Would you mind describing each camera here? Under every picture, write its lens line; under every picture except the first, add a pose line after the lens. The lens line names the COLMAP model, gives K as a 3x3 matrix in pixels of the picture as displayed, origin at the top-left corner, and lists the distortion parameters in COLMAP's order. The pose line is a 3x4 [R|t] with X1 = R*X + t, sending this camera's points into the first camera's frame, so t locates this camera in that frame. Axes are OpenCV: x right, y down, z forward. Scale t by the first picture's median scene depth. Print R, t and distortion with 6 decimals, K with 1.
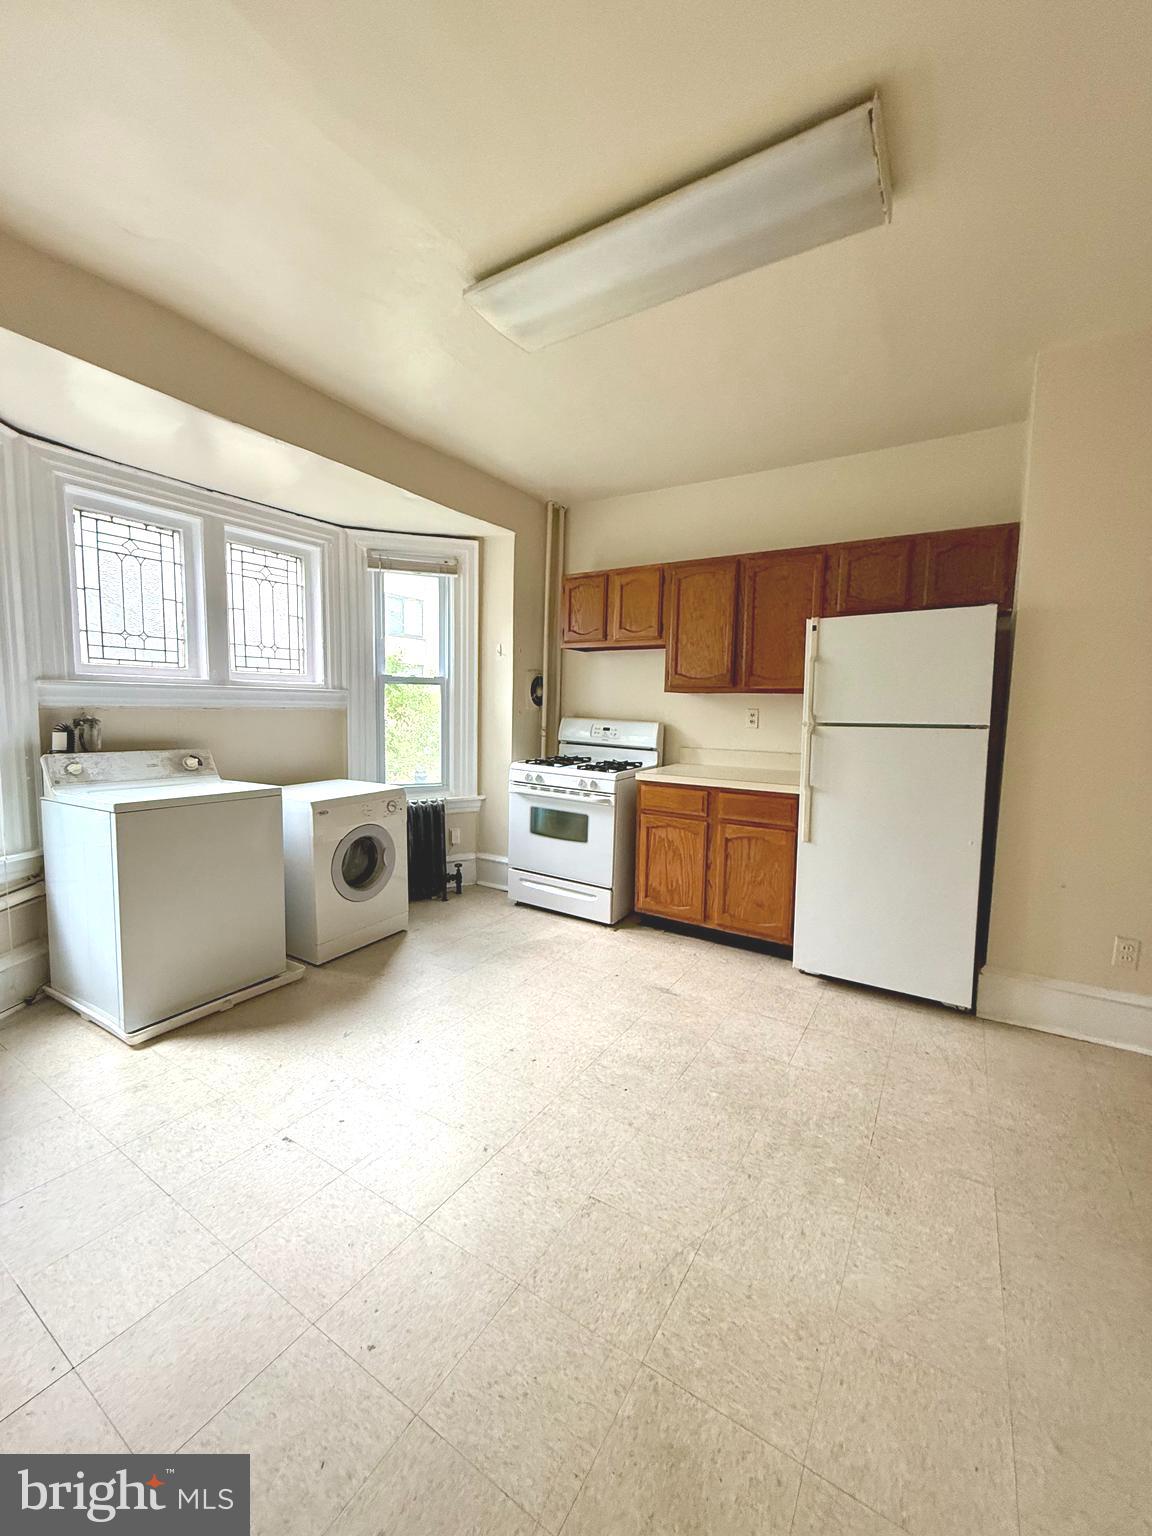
lens RADIAL K [[614.3, 0, 573.8], [0, 614.3, 764.2], [0, 0, 1]] dist [0.001230, 0.000275]
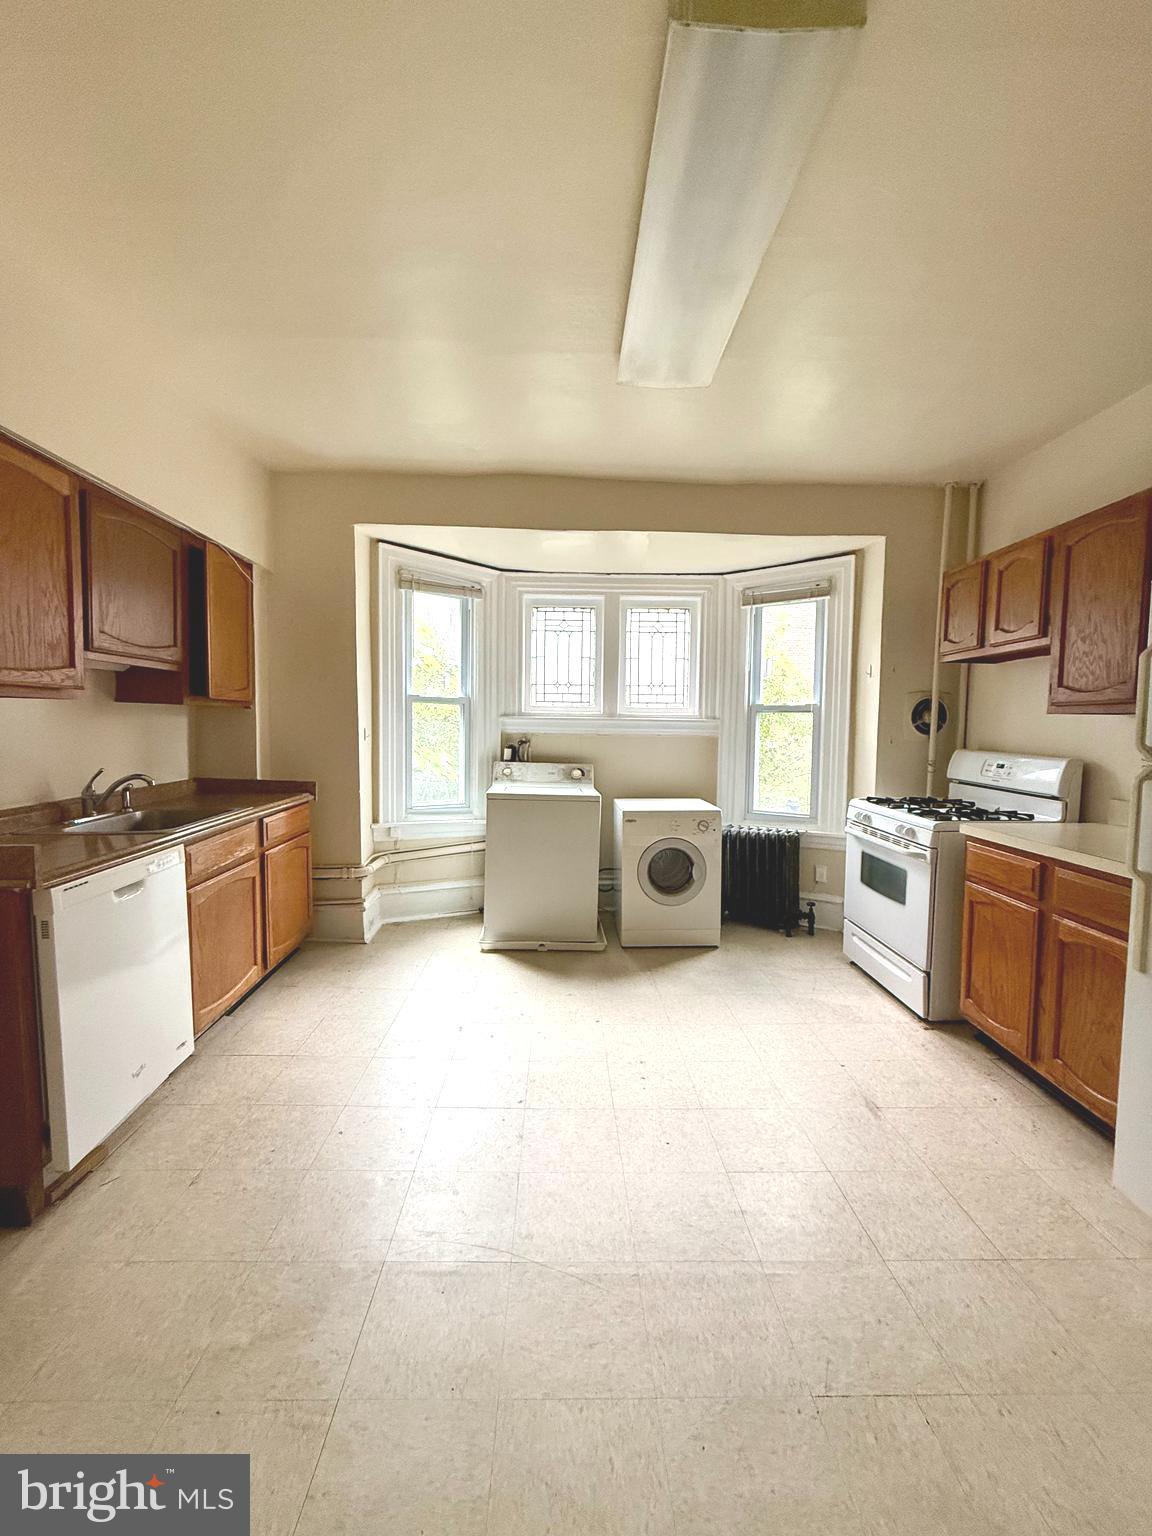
lens RADIAL K [[614.3, 0, 571.6], [0, 614.3, 762.7], [0, 0, 1]] dist [0.001230, 0.000275]
pose [[0.548048, 0.040249, -0.835478, 0.444322], [-0.086271, 0.996235, -0.008598, -0.011927], [0.831986, 0.076789, 0.549457, 0.193096]]
